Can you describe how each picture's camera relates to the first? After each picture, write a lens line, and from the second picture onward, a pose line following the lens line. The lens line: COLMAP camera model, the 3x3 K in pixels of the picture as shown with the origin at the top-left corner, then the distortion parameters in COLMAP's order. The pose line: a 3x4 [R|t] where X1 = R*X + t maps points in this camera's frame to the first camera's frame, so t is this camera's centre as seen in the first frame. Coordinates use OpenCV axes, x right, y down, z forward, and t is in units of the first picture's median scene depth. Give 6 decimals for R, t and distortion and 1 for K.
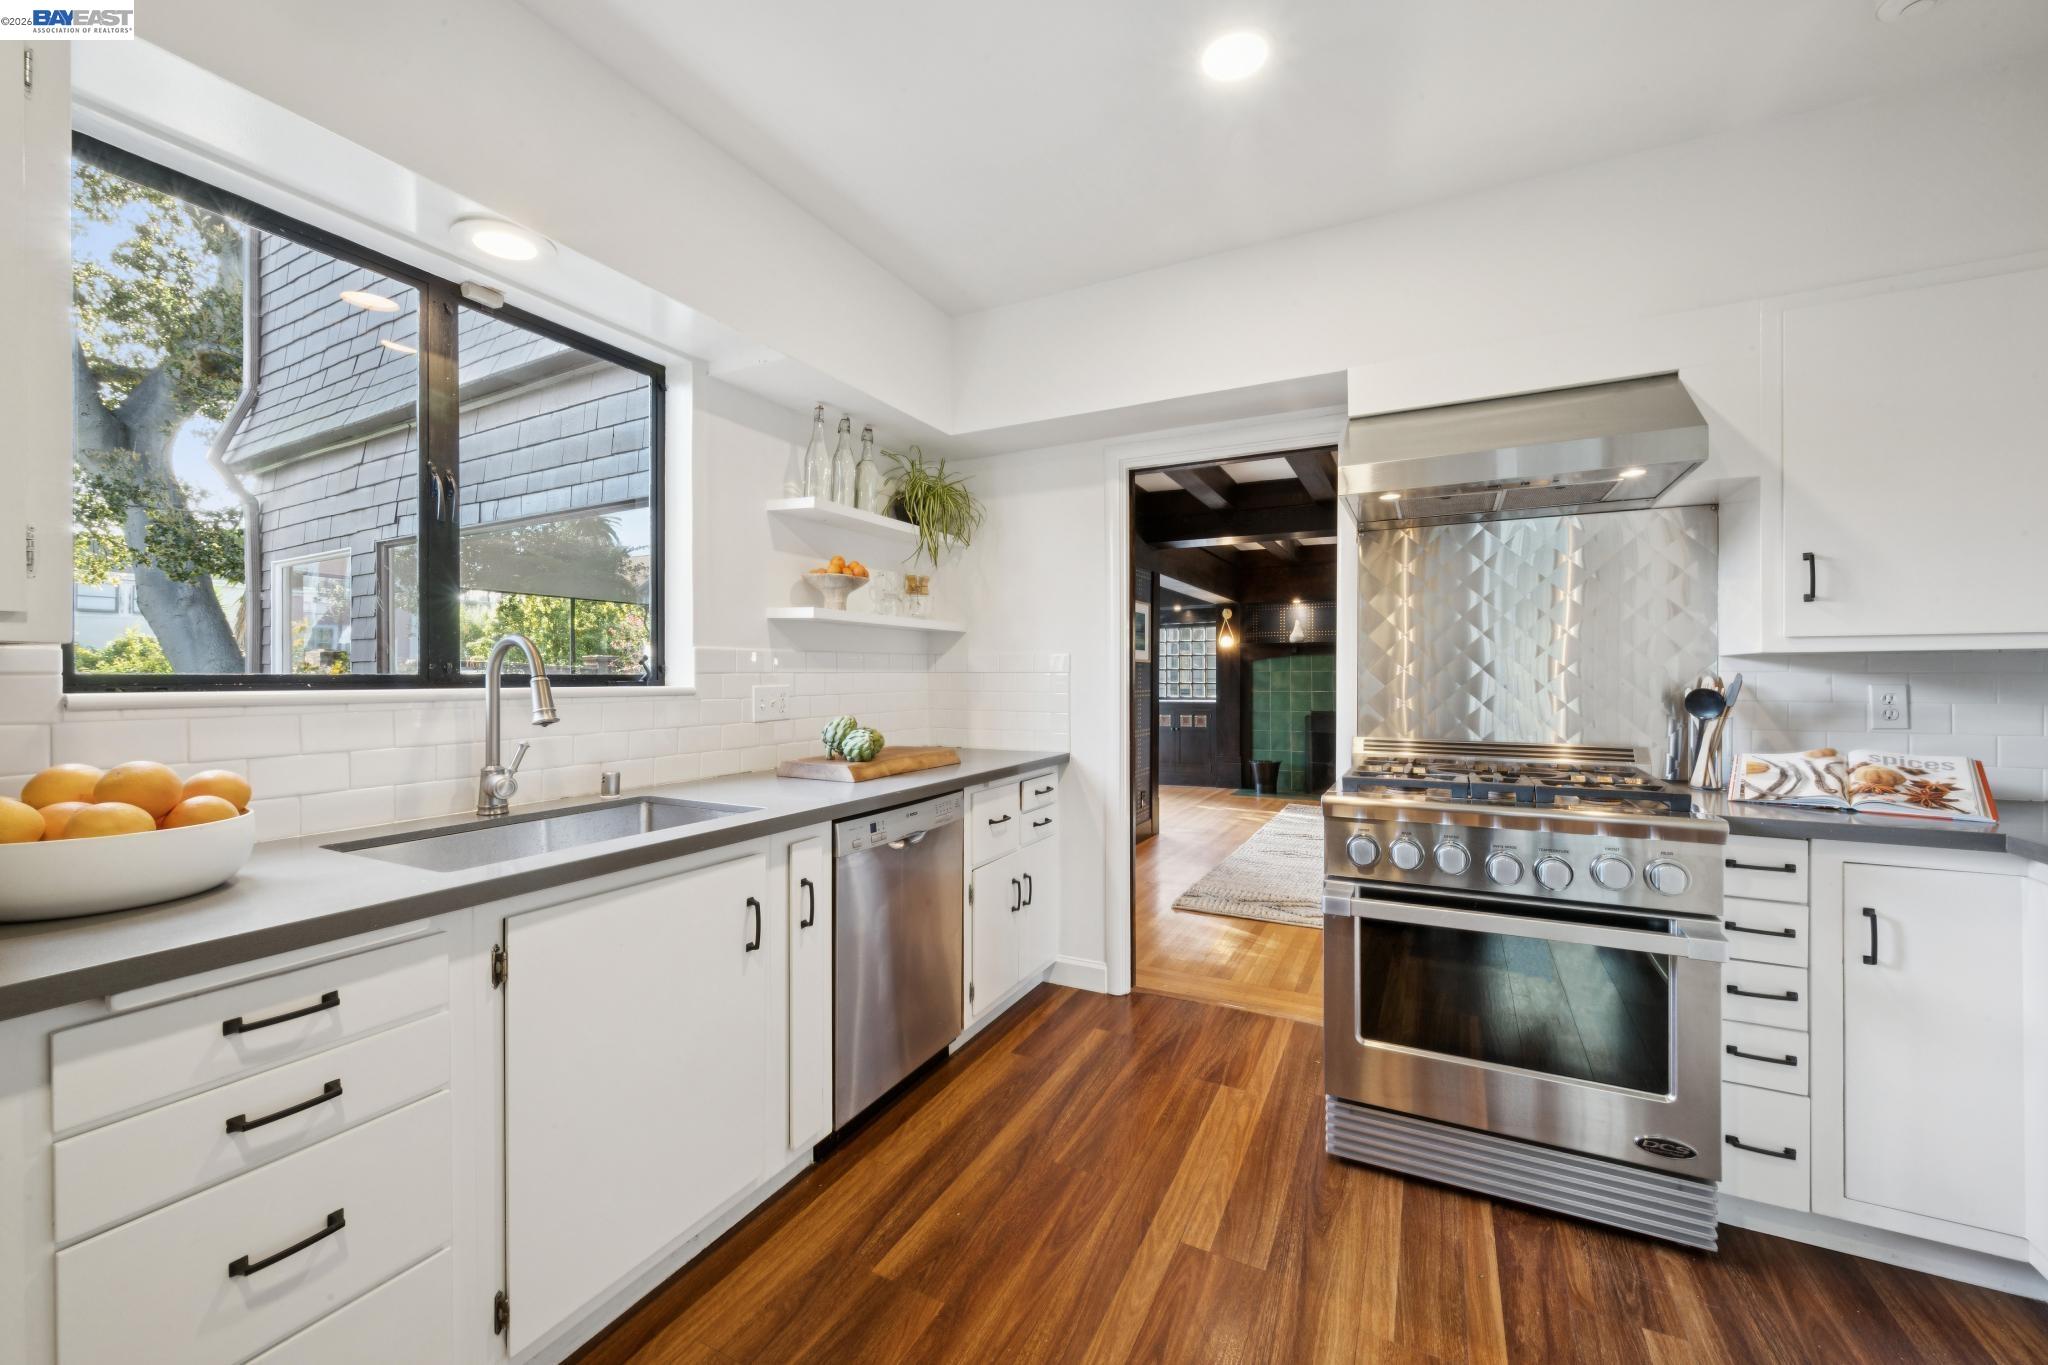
lens RADIAL K [[863.5, 0, 1032.7], [0, 863.5, 674.6], [0, 0, 1]] dist [-0.000773, 0.000194]
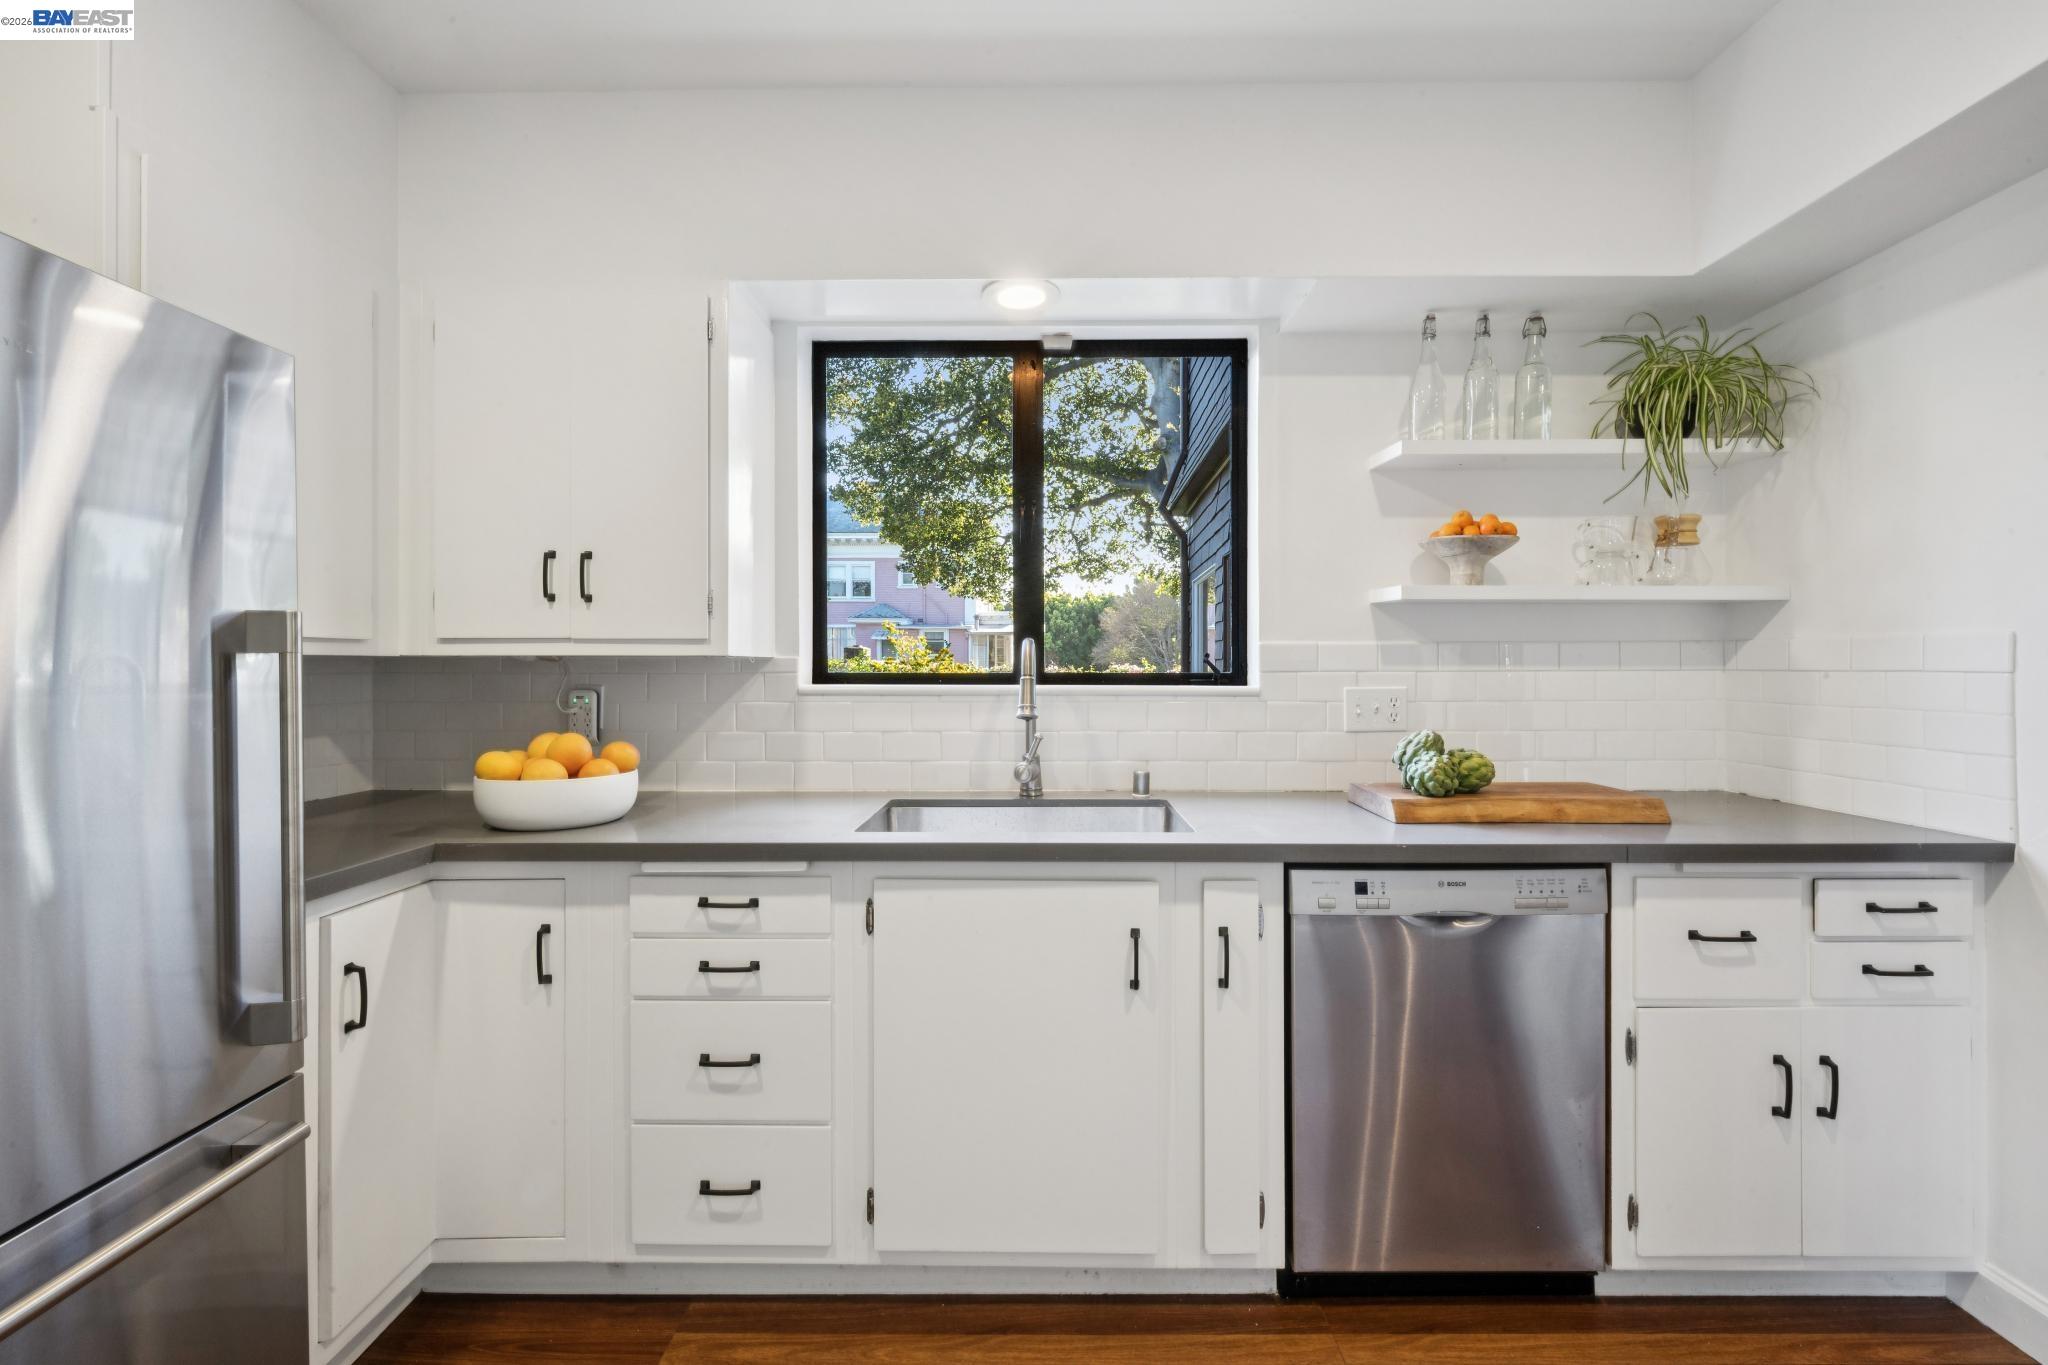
lens RADIAL K [[863.5, 0, 1032.7], [0, 863.5, 674.6], [0, 0, 1]] dist [-0.000773, 0.000194]
pose [[0.402793, 0.003049, -0.915286, 0.307318], [-0.001029, 0.999995, 0.002879, -0.001325], [0.915291, -0.000218, 0.402794, 0.392914]]
